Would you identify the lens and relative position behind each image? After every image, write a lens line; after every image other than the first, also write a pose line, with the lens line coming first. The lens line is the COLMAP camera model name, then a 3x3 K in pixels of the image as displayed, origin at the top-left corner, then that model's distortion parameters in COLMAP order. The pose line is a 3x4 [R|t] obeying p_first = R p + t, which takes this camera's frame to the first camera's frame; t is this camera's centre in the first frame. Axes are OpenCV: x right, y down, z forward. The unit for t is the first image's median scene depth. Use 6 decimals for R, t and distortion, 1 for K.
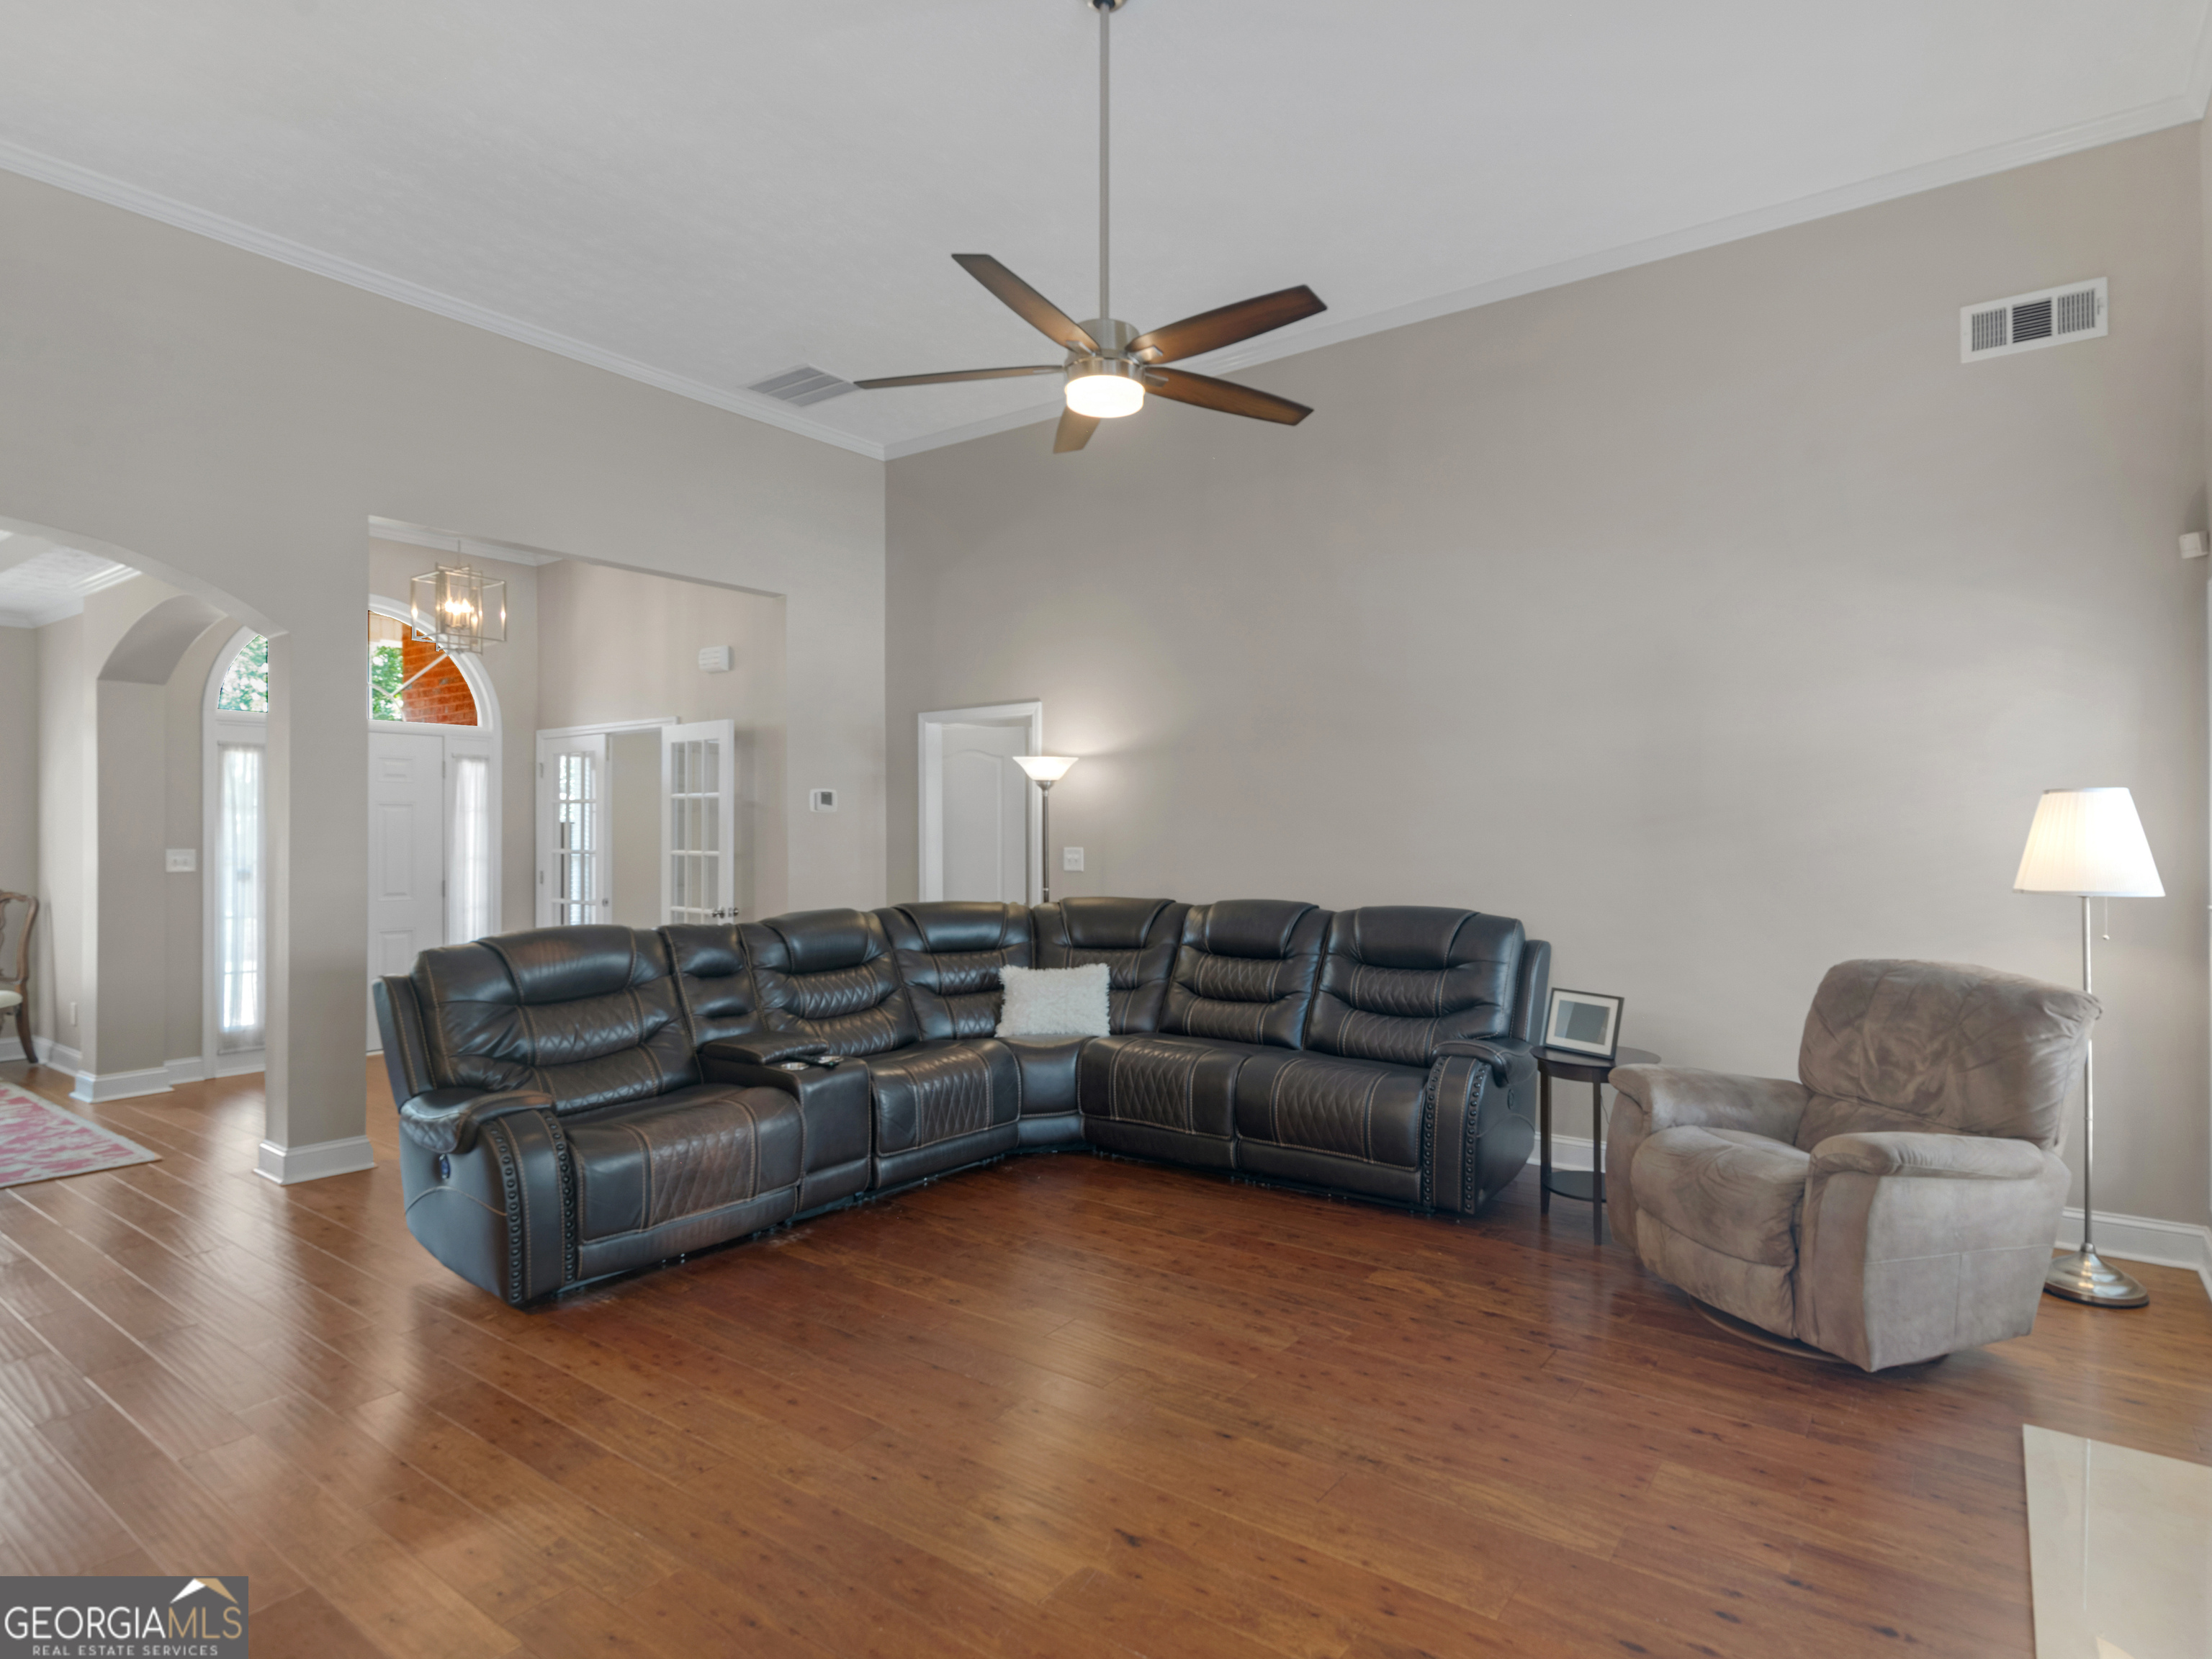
lens RADIAL K [[1157.4, 0, 1101.2], [0, 1157.4, 827.7], [0, 0, 1]] dist [0.001038, -0.000577]
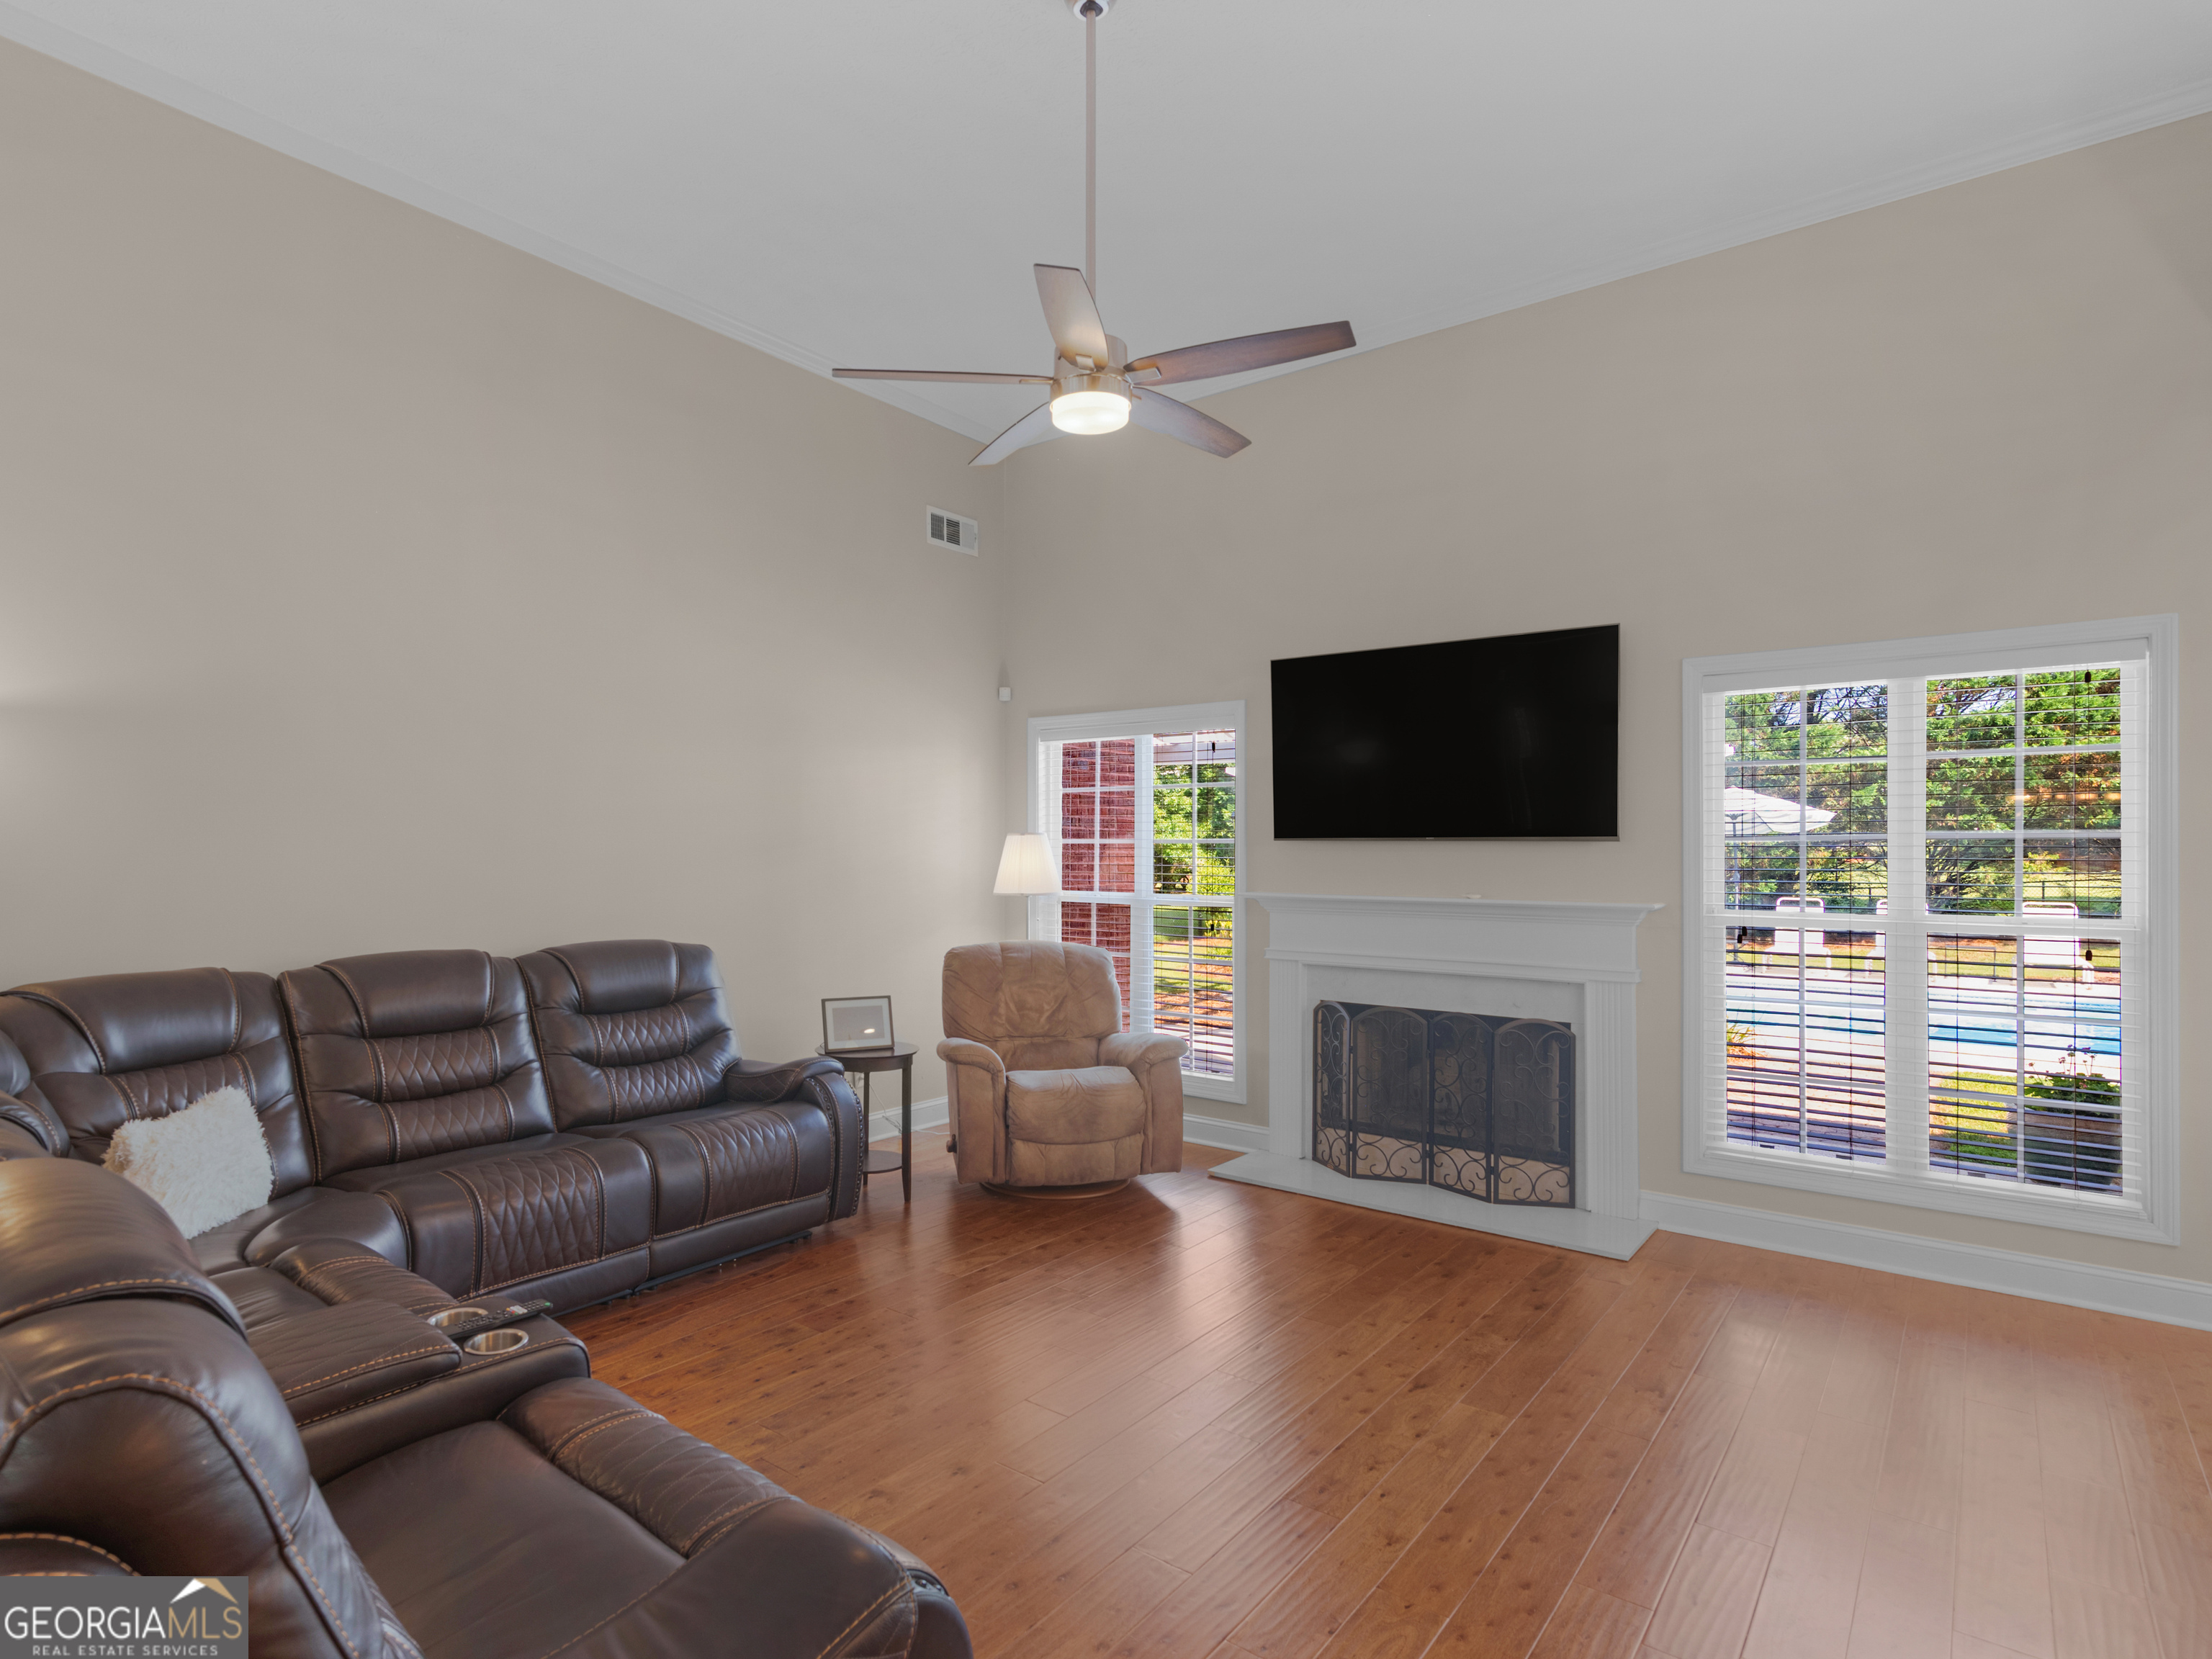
lens RADIAL K [[1157.4, 0, 1099.2], [0, 1157.4, 847.8], [0, 0, 1]] dist [0.001038, -0.000577]
pose [[0.037157, 0.011254, 0.999246, -0.823631], [-0.011369, 0.999877, -0.010838, 0.004255], [-0.999245, -0.010958, 0.037280, 0.815866]]
